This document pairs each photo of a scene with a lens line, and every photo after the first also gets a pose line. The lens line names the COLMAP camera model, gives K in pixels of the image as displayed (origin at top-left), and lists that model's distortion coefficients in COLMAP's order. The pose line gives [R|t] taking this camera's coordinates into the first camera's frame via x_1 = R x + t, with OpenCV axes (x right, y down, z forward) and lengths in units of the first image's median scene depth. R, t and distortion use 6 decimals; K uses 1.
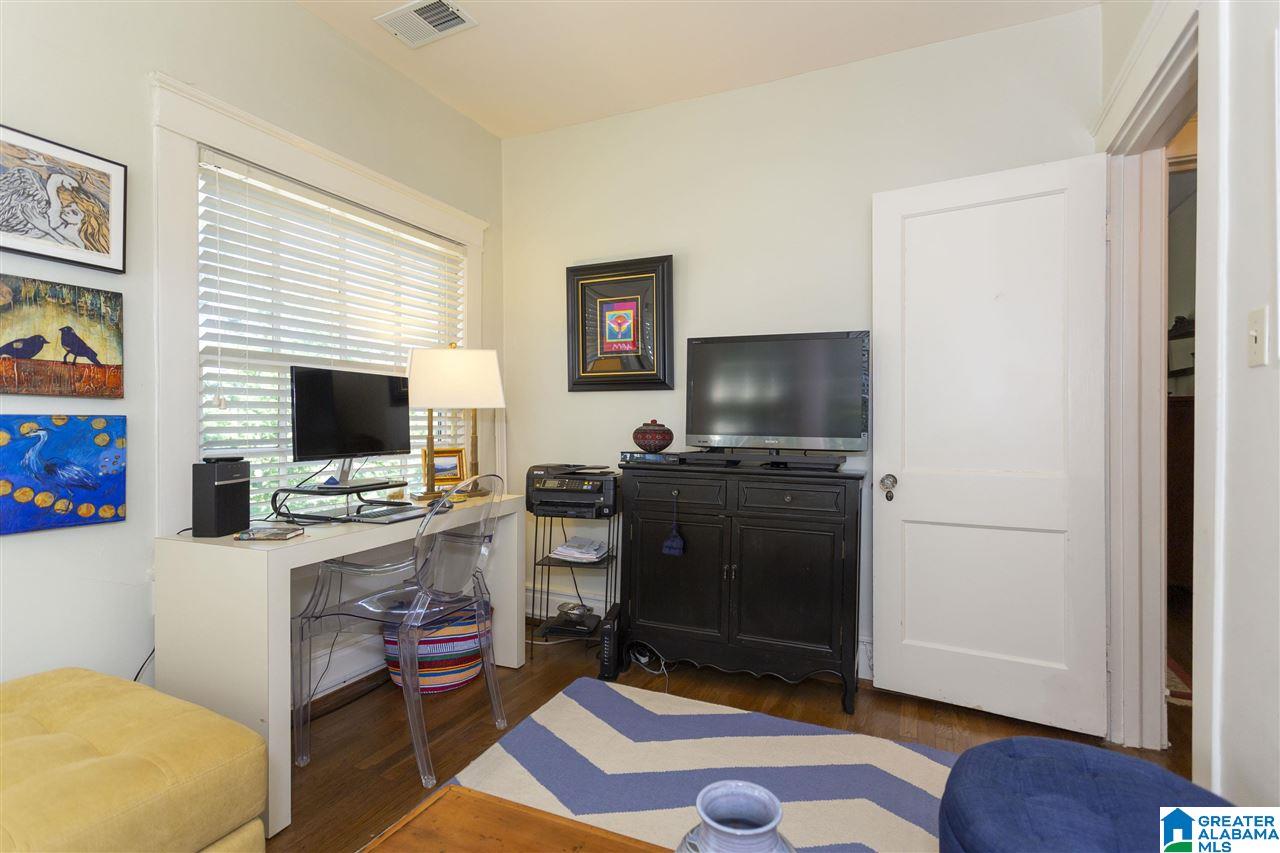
lens RADIAL K [[608.6, 0, 641.2], [0, 608.6, 423.9], [0, 0, 1]] dist [0.004623, -0.001252]
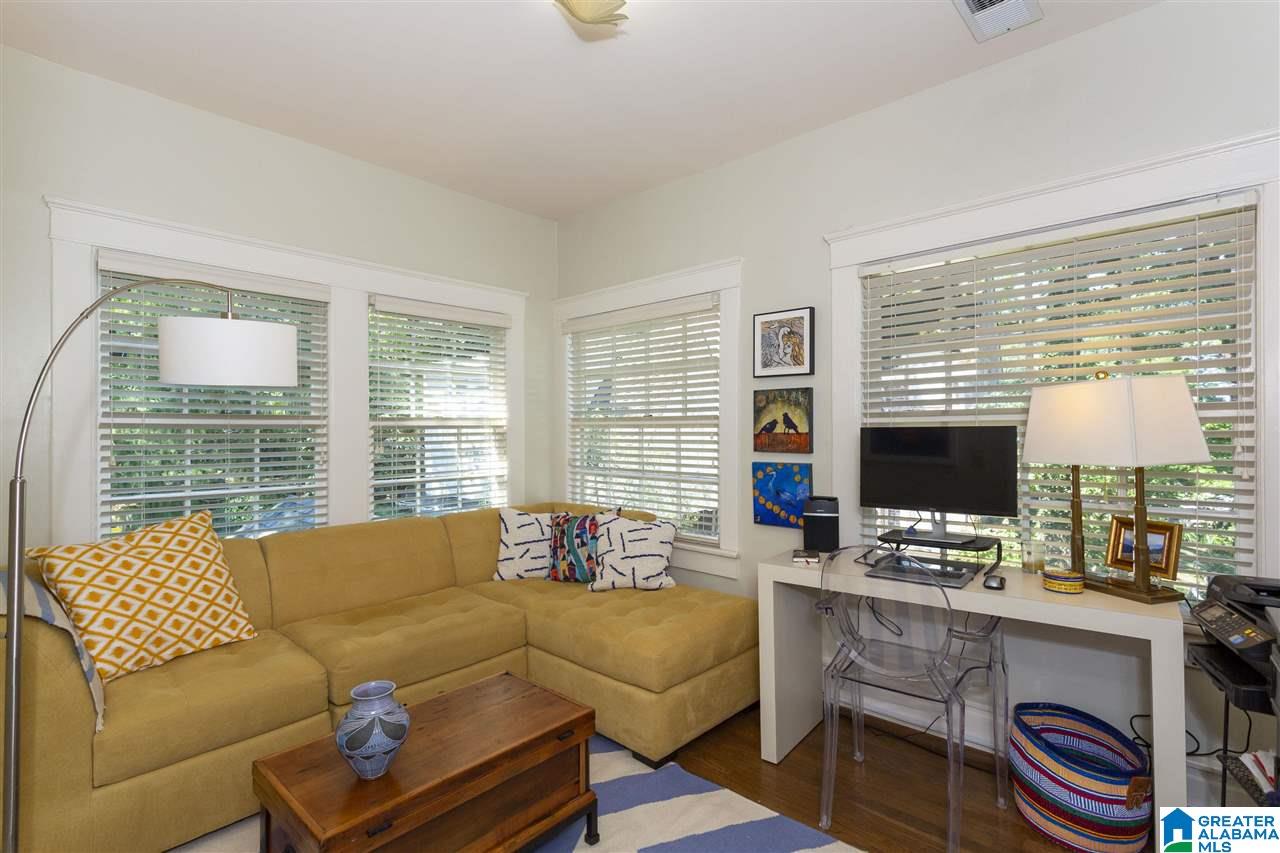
lens RADIAL K [[608.6, 0, 640.2], [0, 608.6, 430.8], [0, 0, 1]] dist [0.004623, -0.001252]
pose [[-0.280985, -0.005350, -0.959697, 0.857218], [0.001040, 0.999982, -0.005879, -0.097146], [0.959711, -0.002650, -0.280975, 1.084852]]
